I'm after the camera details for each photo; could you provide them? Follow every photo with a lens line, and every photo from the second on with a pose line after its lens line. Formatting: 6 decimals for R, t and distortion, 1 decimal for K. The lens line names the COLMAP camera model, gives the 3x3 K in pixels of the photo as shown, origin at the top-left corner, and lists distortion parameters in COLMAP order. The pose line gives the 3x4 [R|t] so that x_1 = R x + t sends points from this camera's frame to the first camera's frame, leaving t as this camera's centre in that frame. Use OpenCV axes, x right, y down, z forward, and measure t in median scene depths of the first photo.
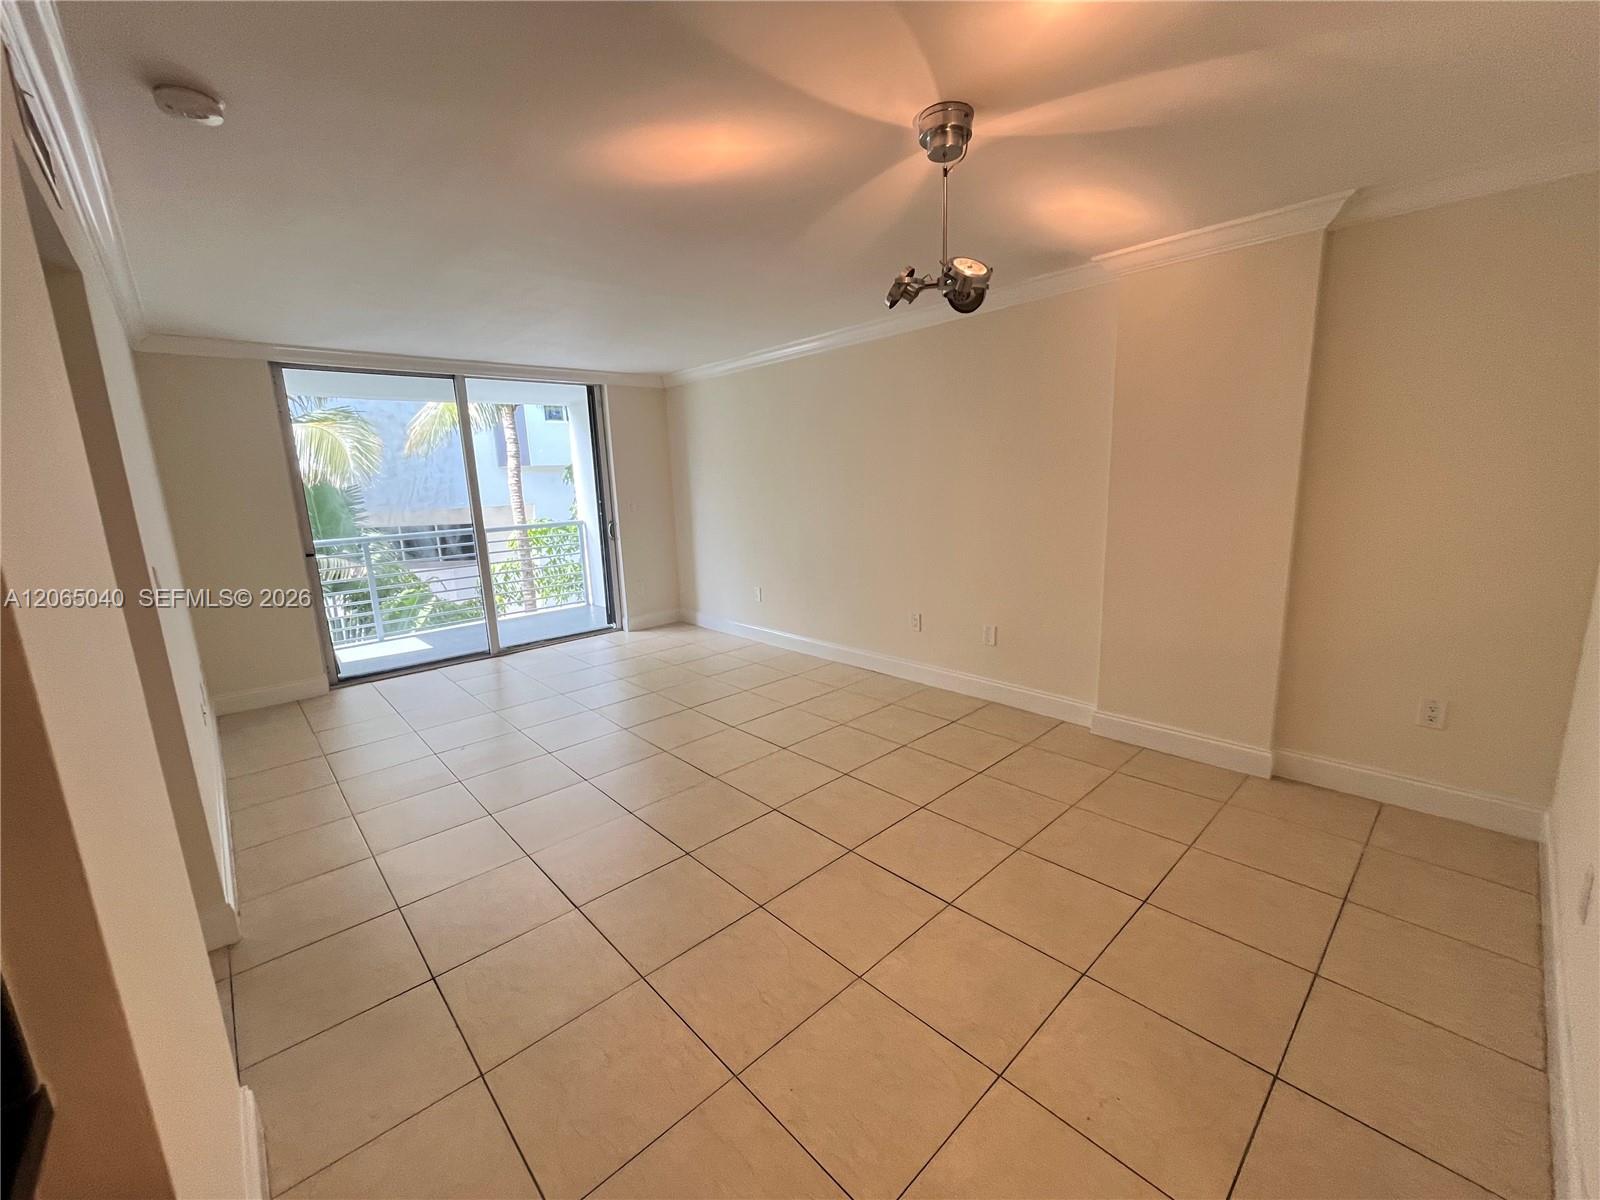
lens RADIAL K [[647.1, 0, 803.4], [0, 647.1, 599.0], [0, 0, 1]] dist [-0.001019, -0.000307]
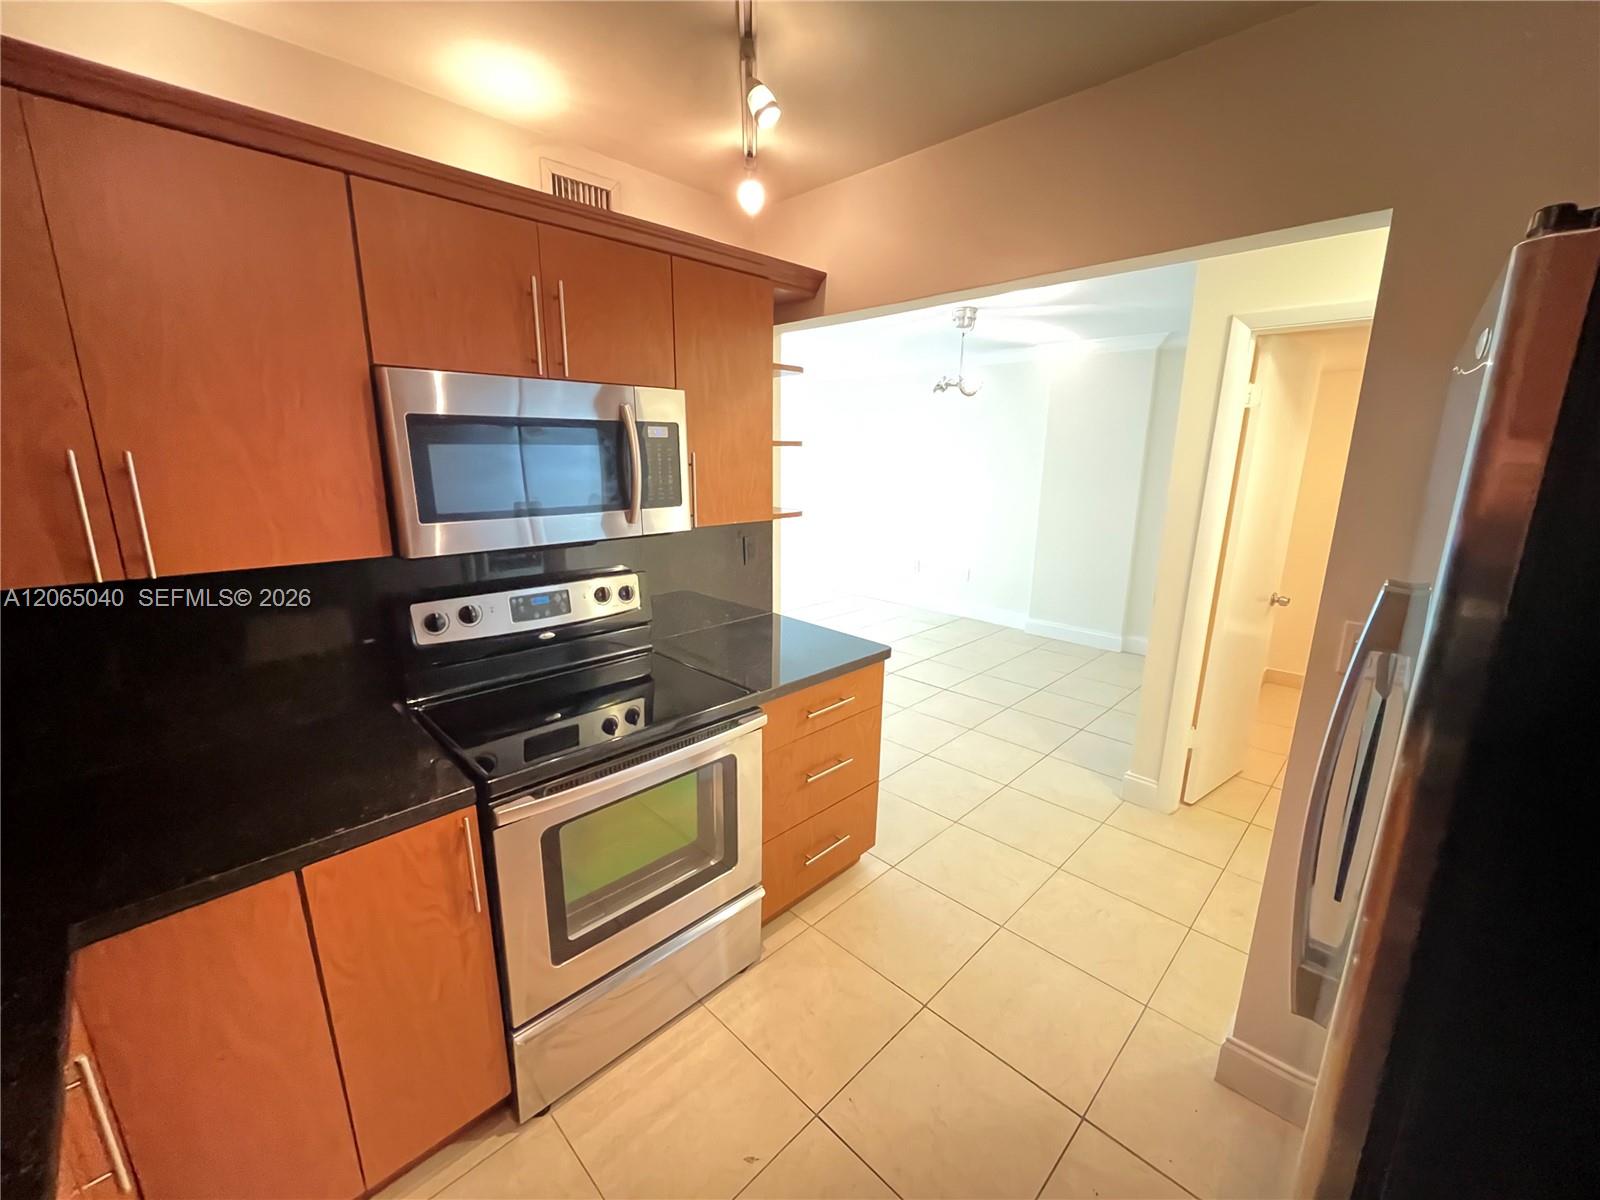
lens RADIAL K [[647.1, 0, 789.8], [0, 647.1, 602.5], [0, 0, 1]] dist [-0.001019, -0.000307]
pose [[0.998437, 0.032381, 0.045550, -0.396274], [-0.033890, 0.998888, 0.032765, 0.167642], [-0.044438, -0.034257, 0.998425, -1.074206]]
